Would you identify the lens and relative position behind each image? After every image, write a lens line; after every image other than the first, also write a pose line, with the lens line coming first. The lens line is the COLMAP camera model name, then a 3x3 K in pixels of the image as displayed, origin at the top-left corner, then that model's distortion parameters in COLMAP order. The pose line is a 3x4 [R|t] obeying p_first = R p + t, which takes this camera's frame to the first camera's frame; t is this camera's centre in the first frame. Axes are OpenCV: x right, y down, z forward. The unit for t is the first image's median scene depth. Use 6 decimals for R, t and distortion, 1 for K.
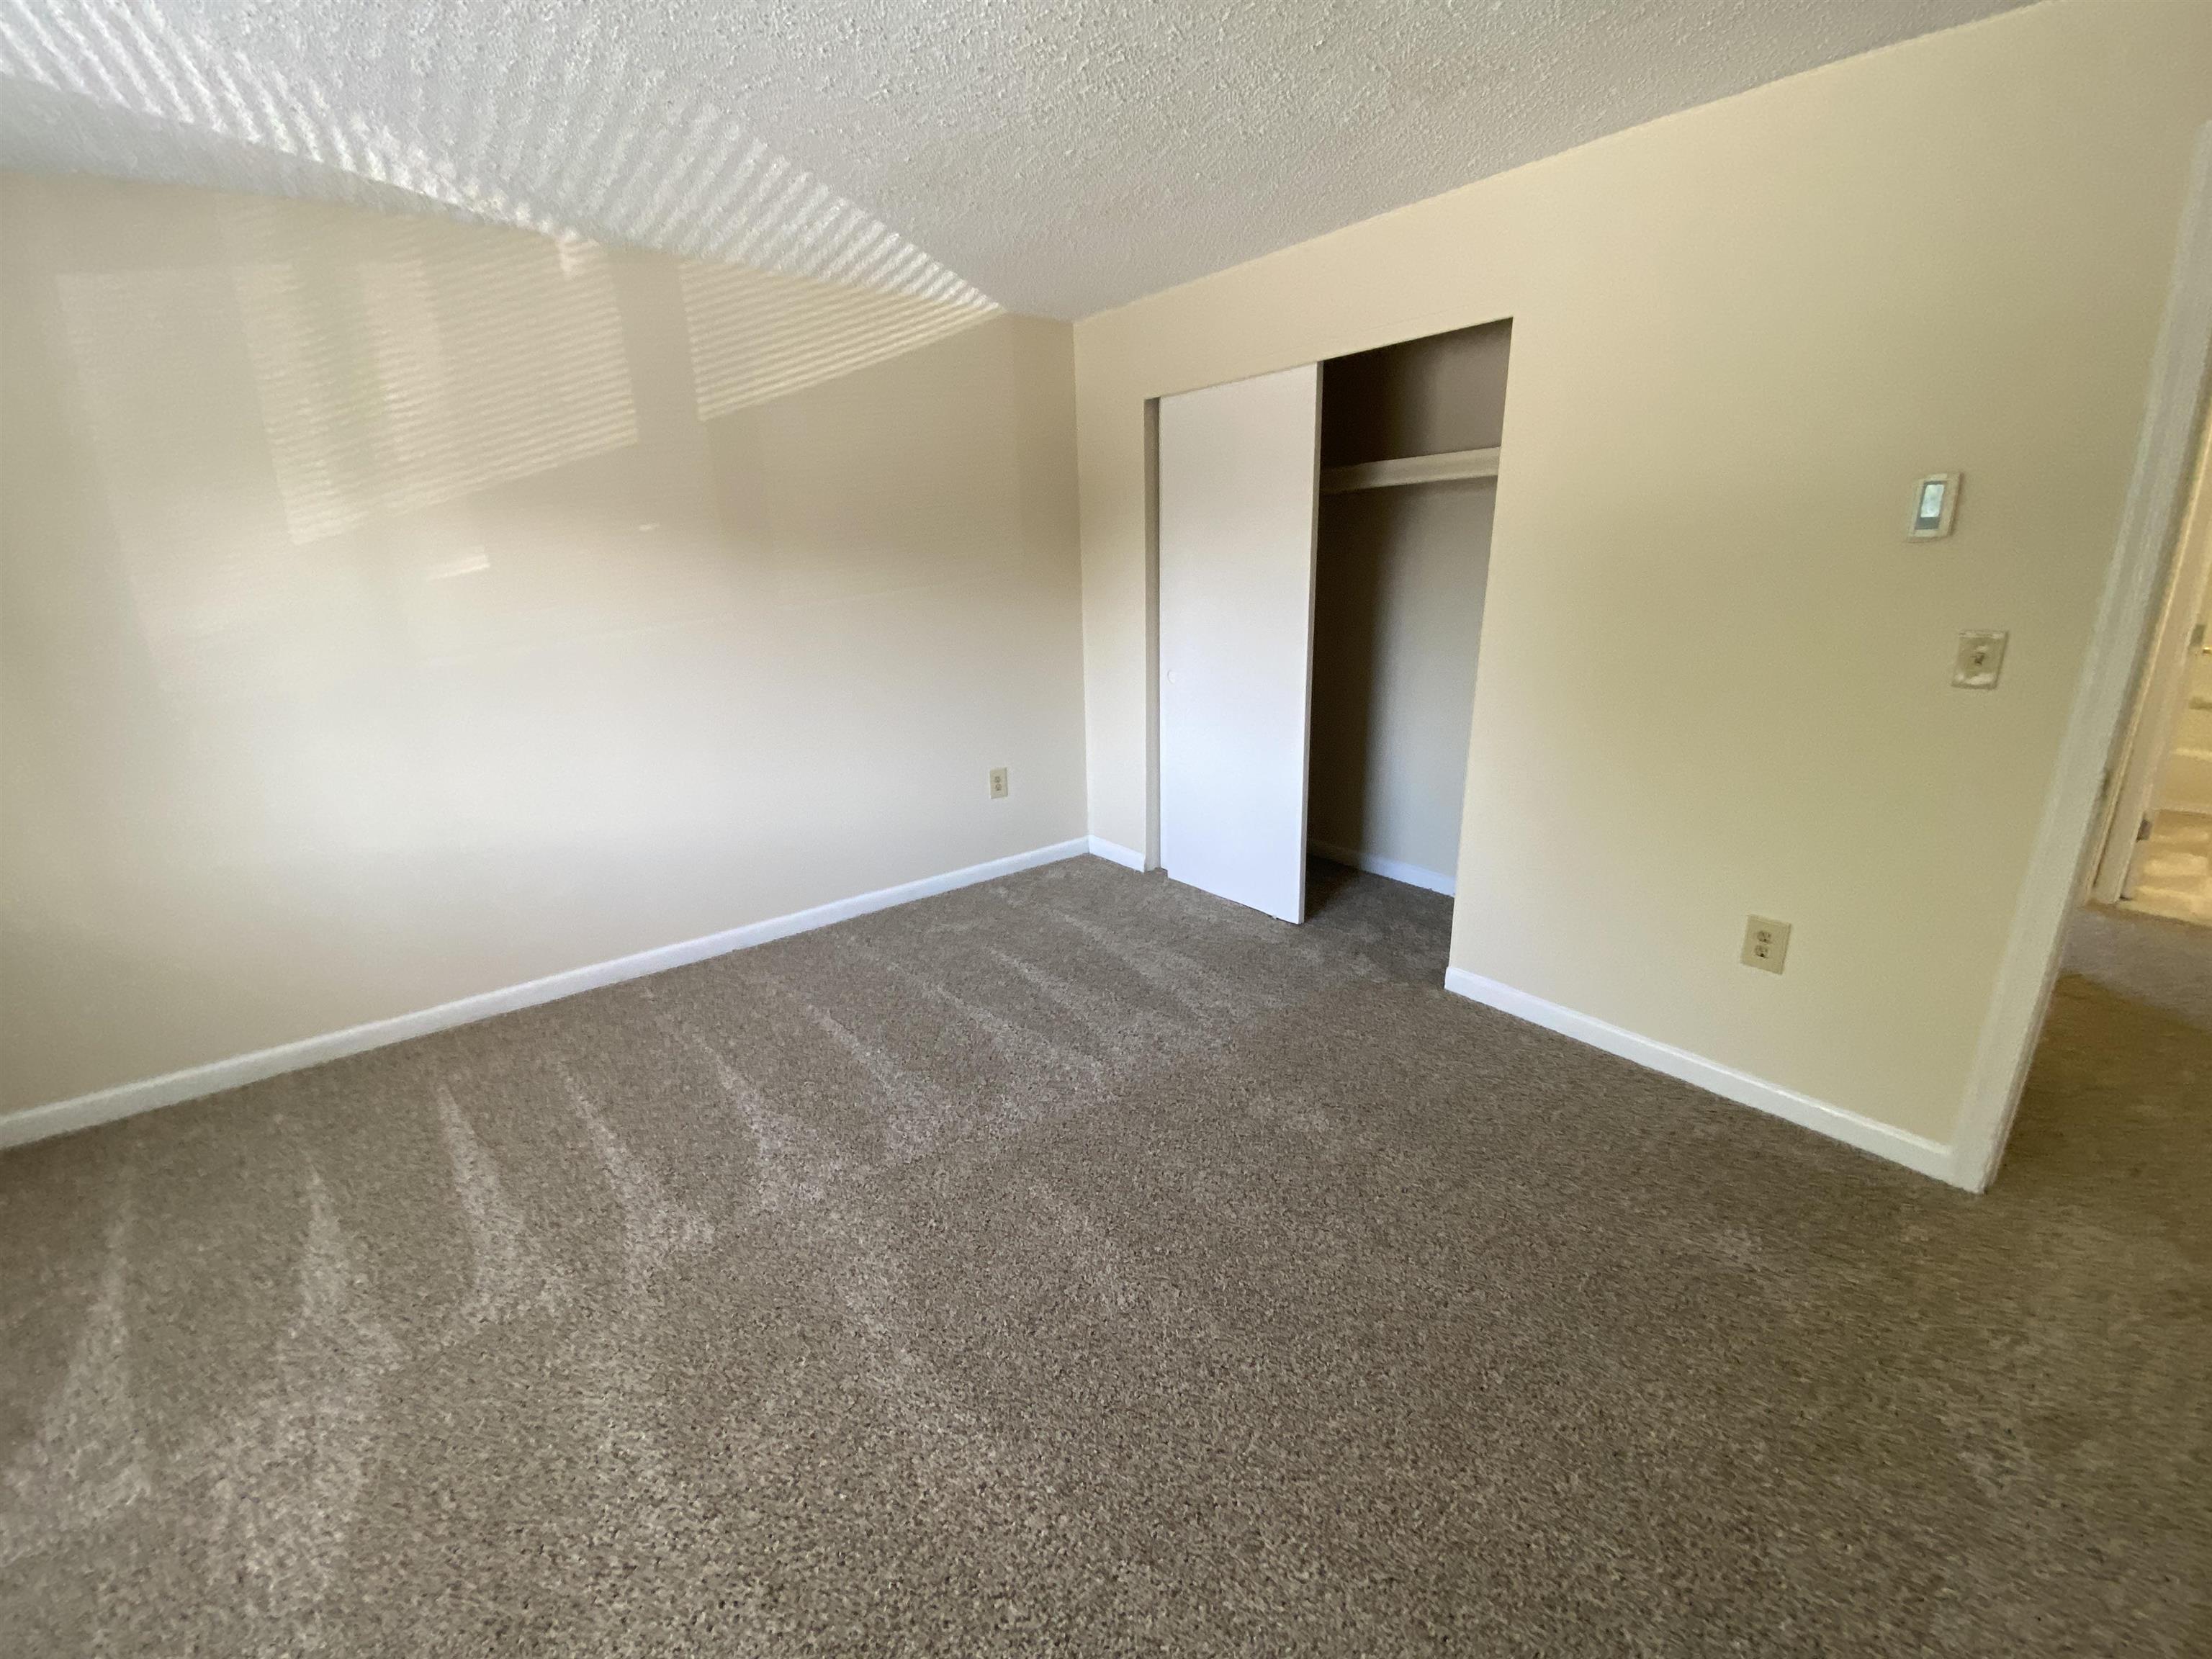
lens RADIAL K [[891.6, 0, 1099.5], [0, 891.6, 818.6], [0, 0, 1]] dist [0.006898, -0.014175]
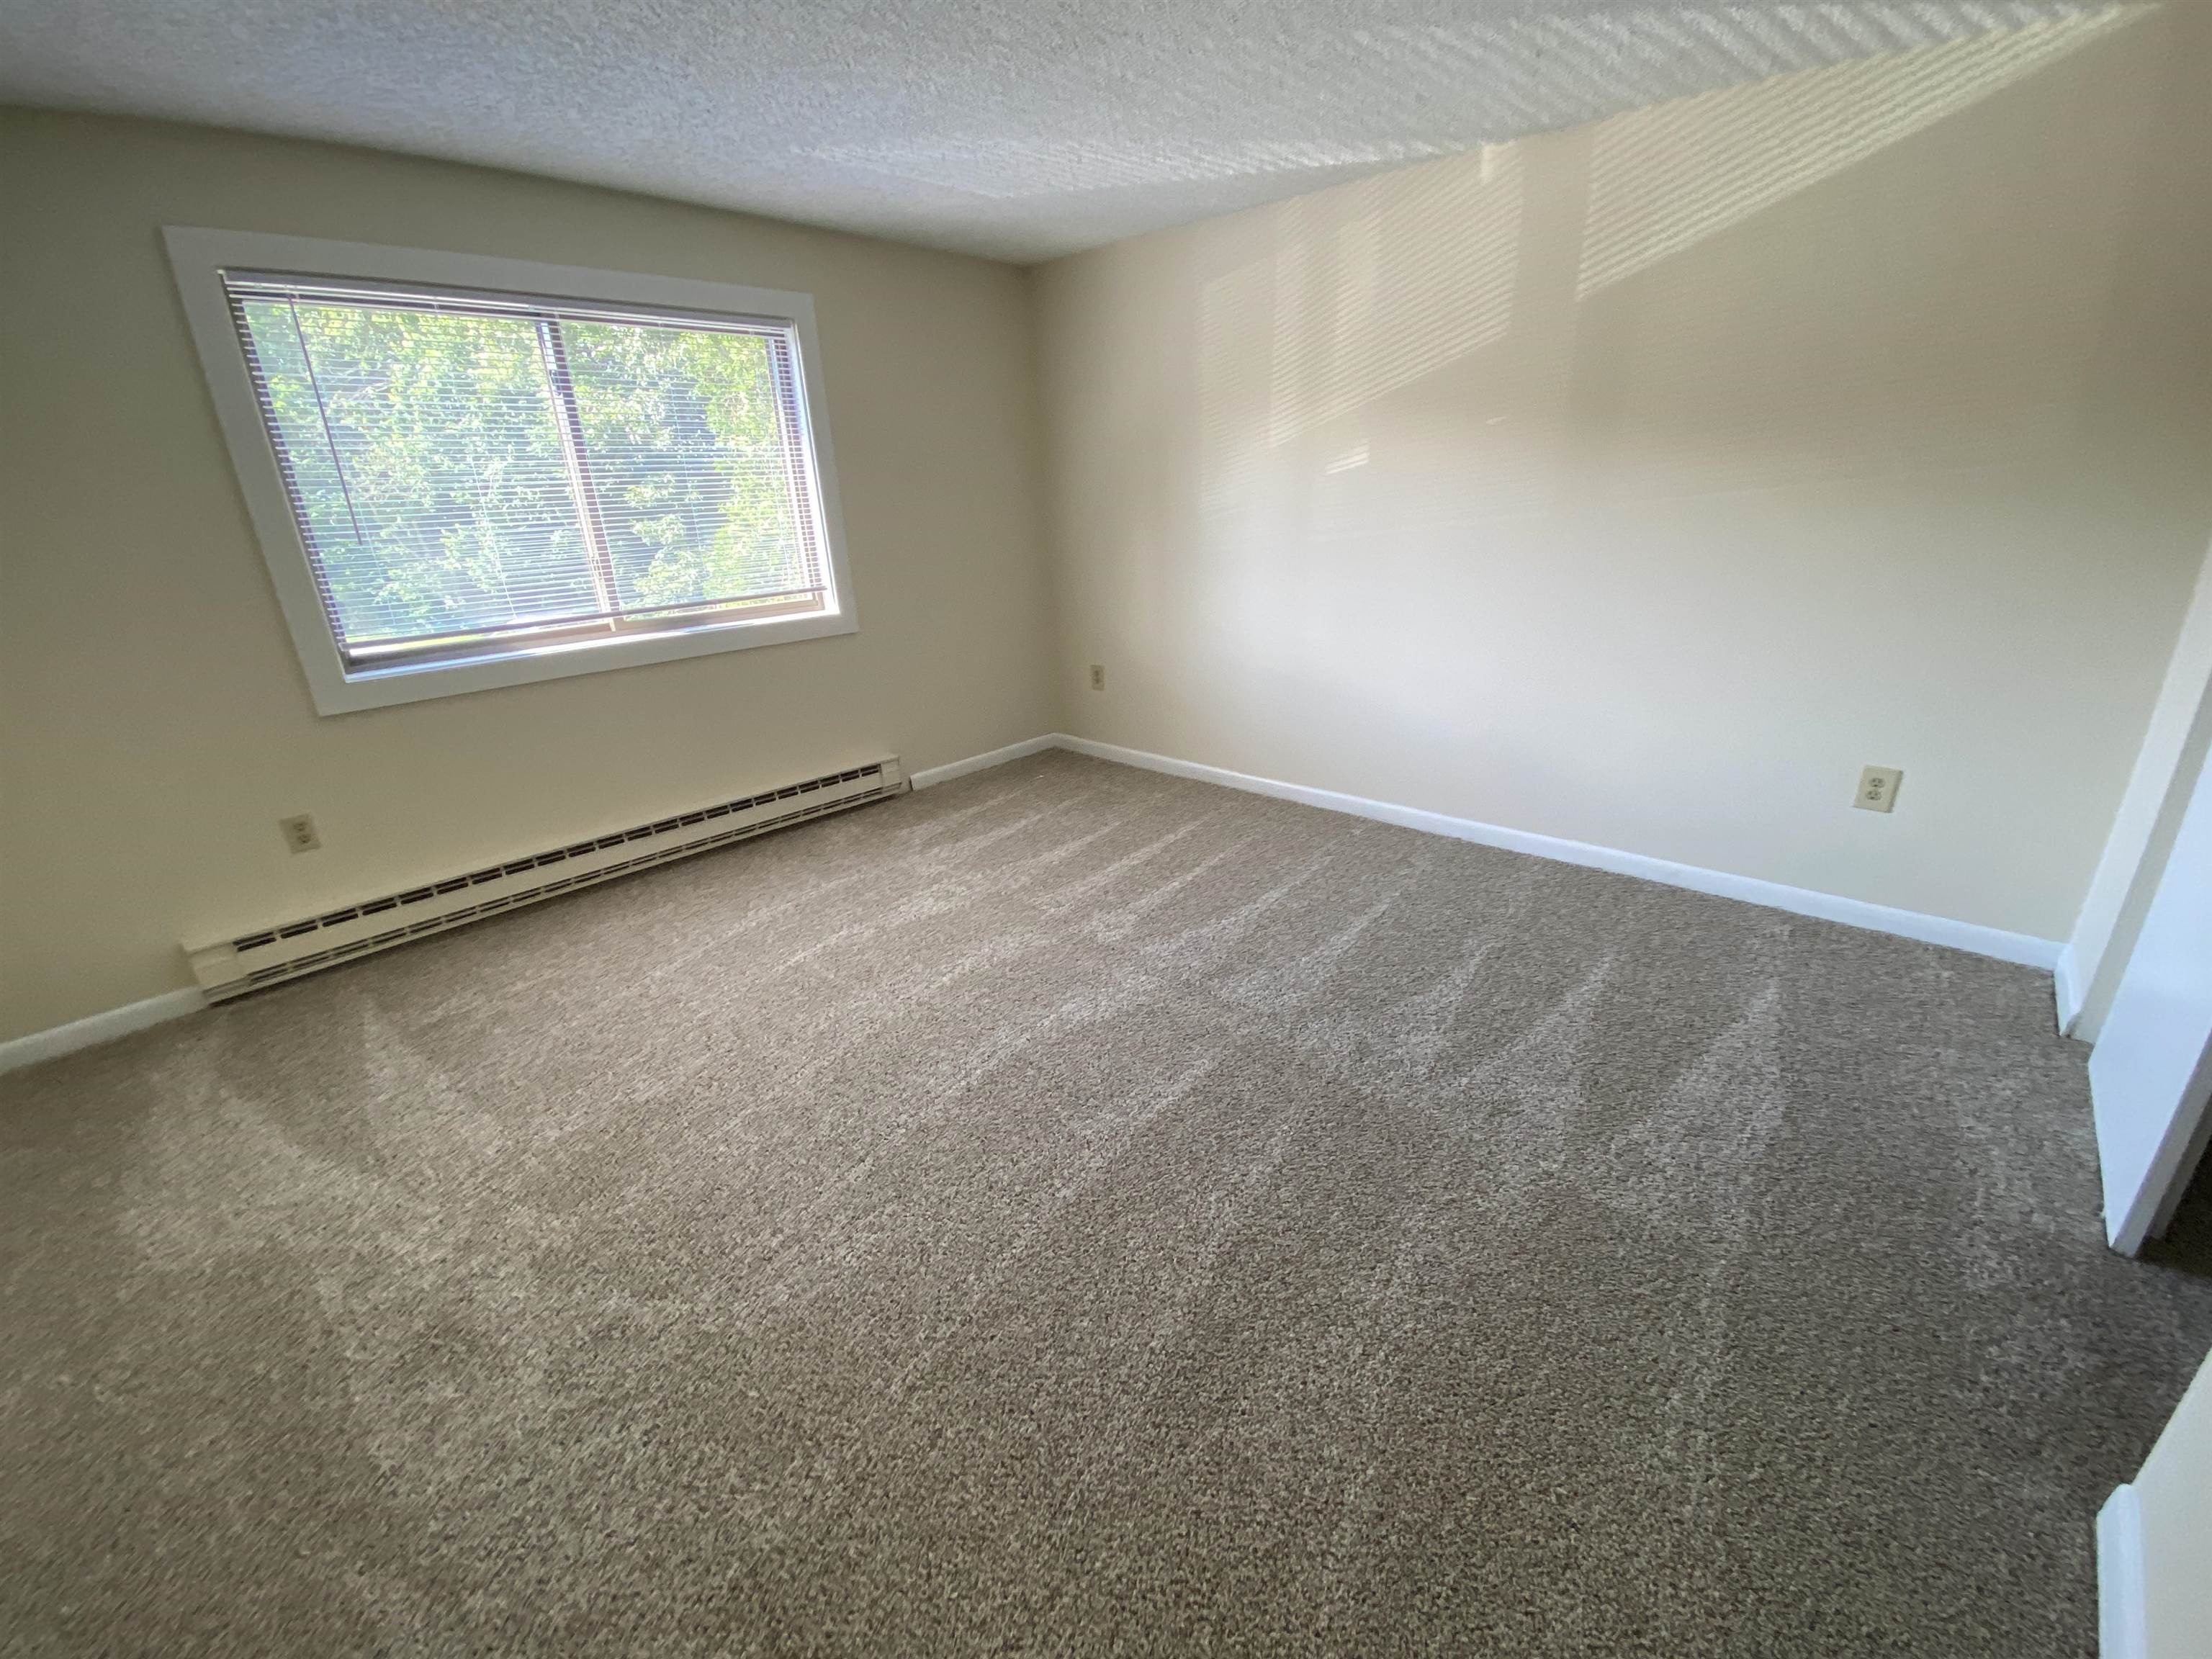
lens RADIAL K [[891.6, 0, 1099.0], [0, 891.6, 817.4], [0, 0, 1]] dist [0.006898, -0.014175]
pose [[0.157678, 0.357318, -0.920577, 0.681901], [-0.248306, 0.916632, 0.313256, -0.139949], [0.955763, 0.179191, 0.233257, 0.493222]]
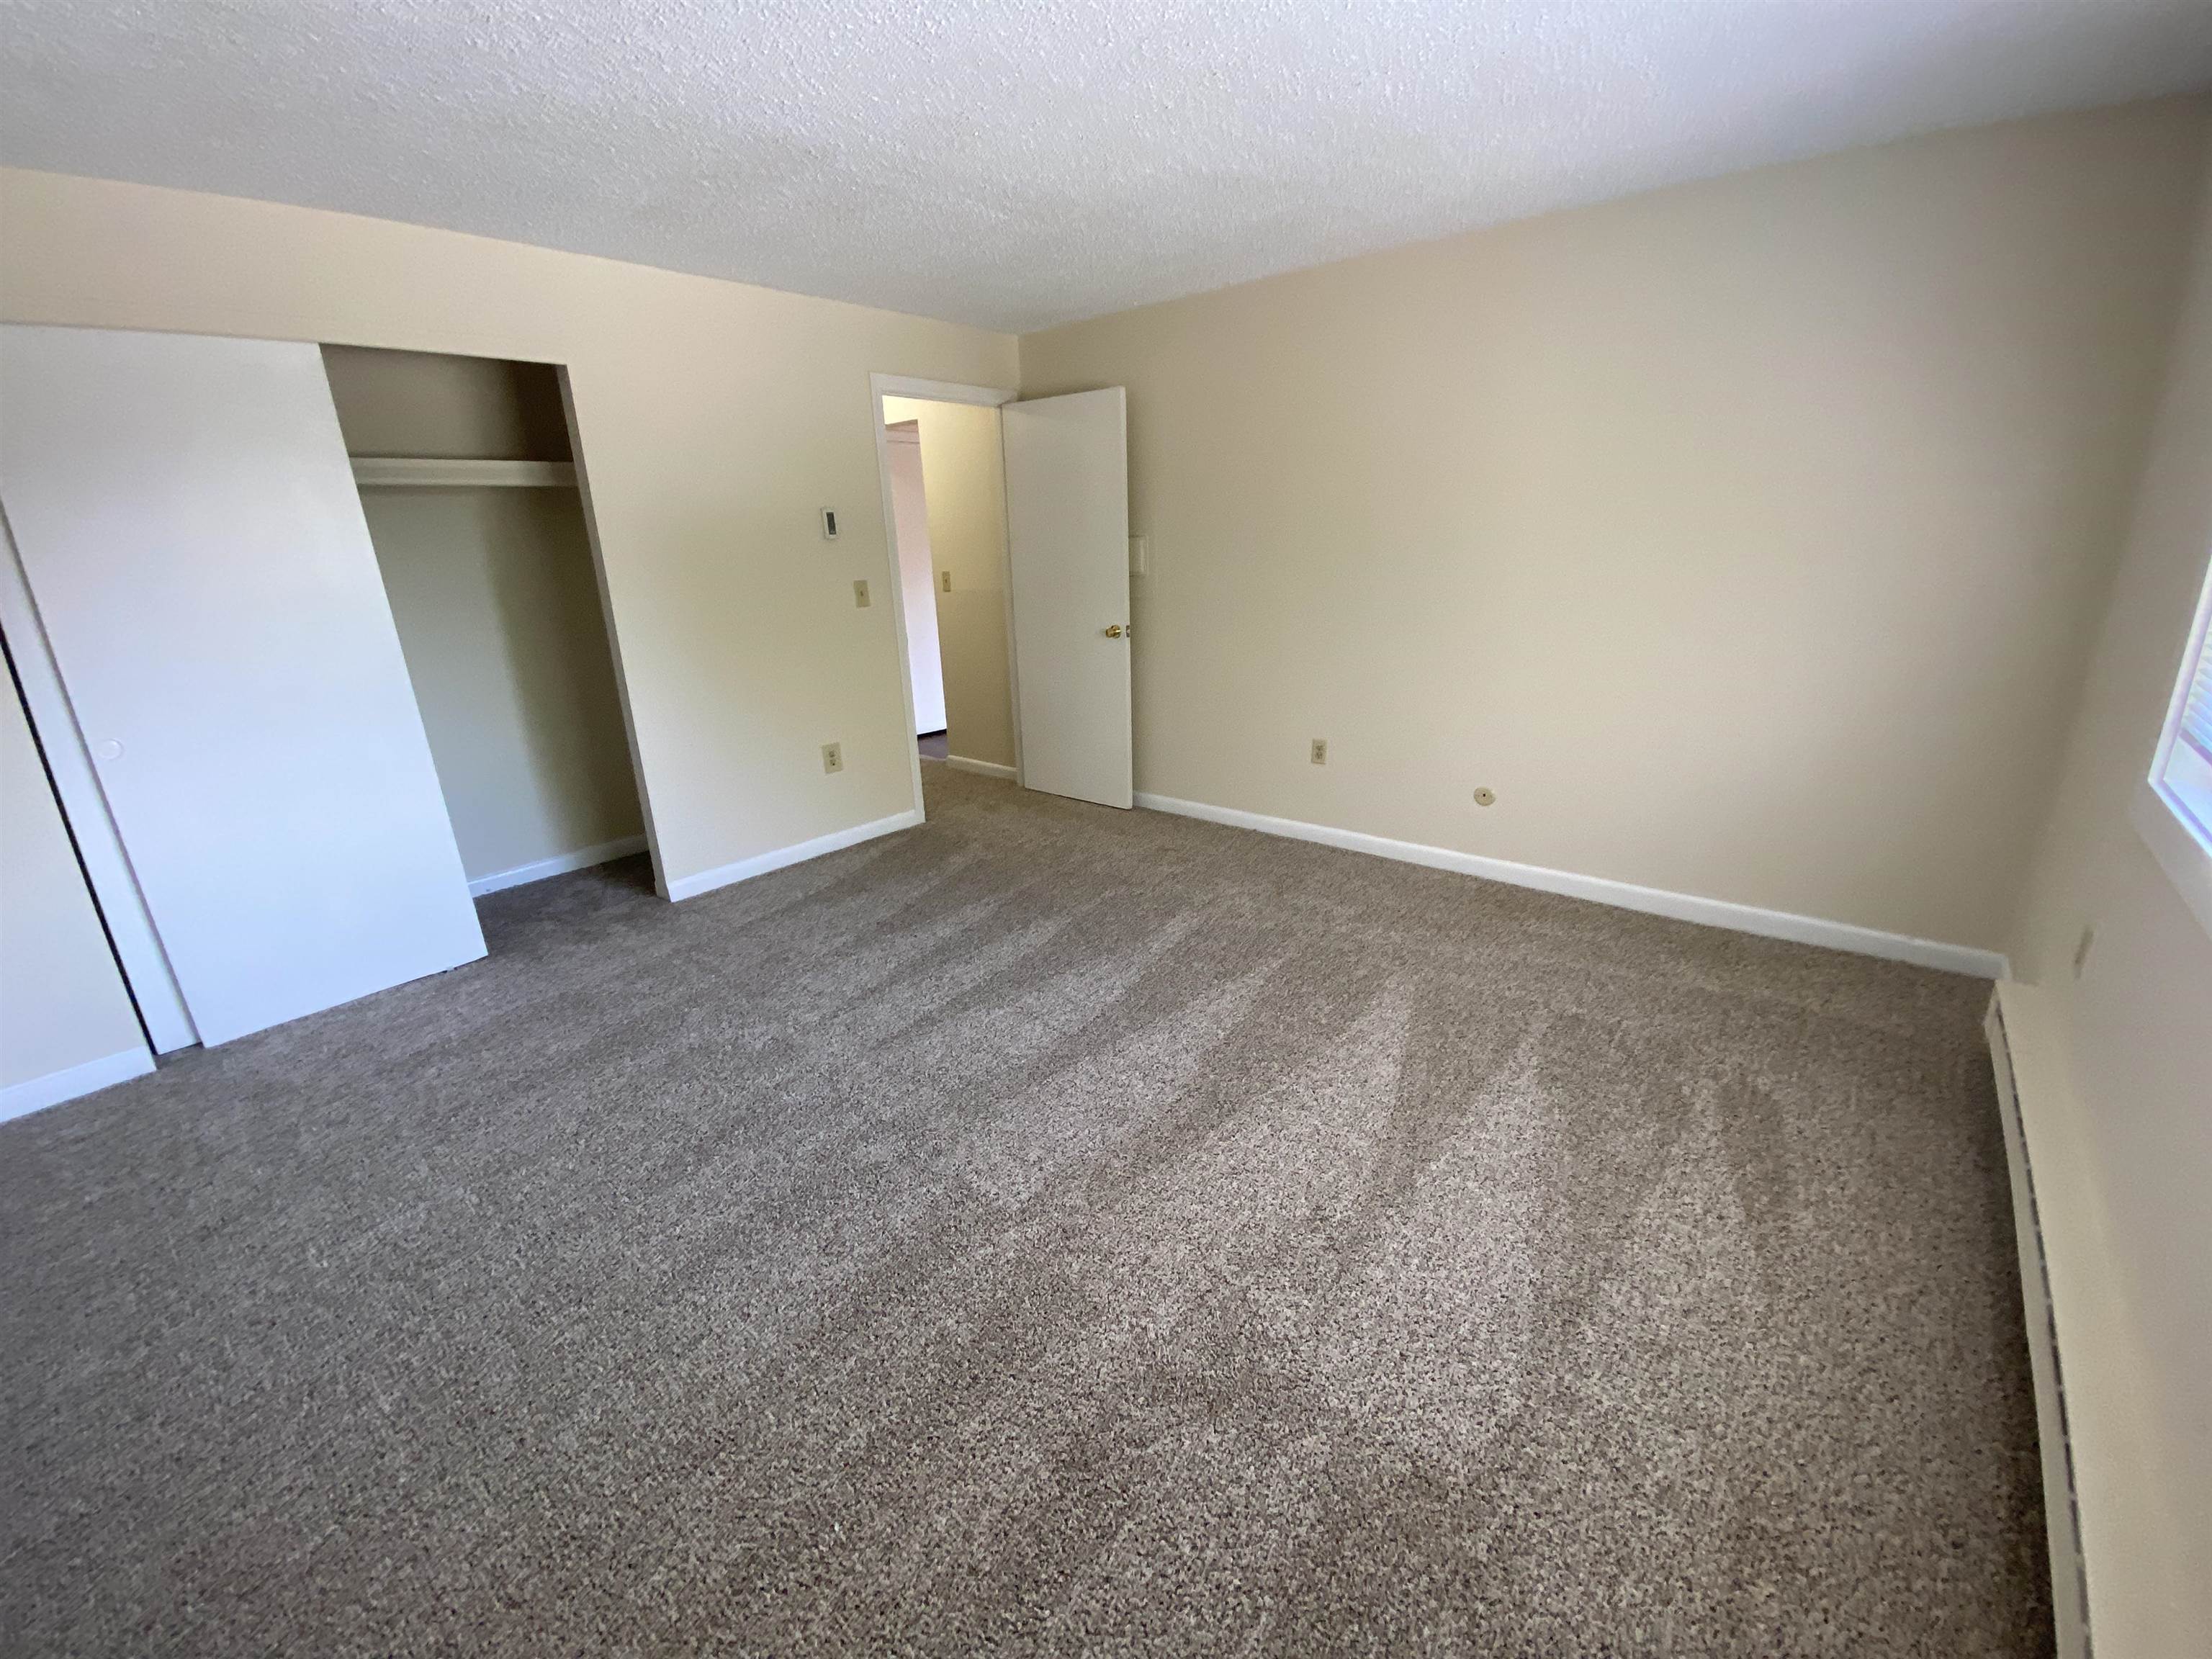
lens RADIAL K [[891.6, 0, 1117.2], [0, 891.6, 820.3], [0, 0, 1]] dist [0.006898, -0.014175]
pose [[-0.219407, -0.268282, 0.938022, -1.073678], [0.307446, 0.893451, 0.327447, -0.156430], [-0.925925, 0.360235, -0.113547, 0.649993]]
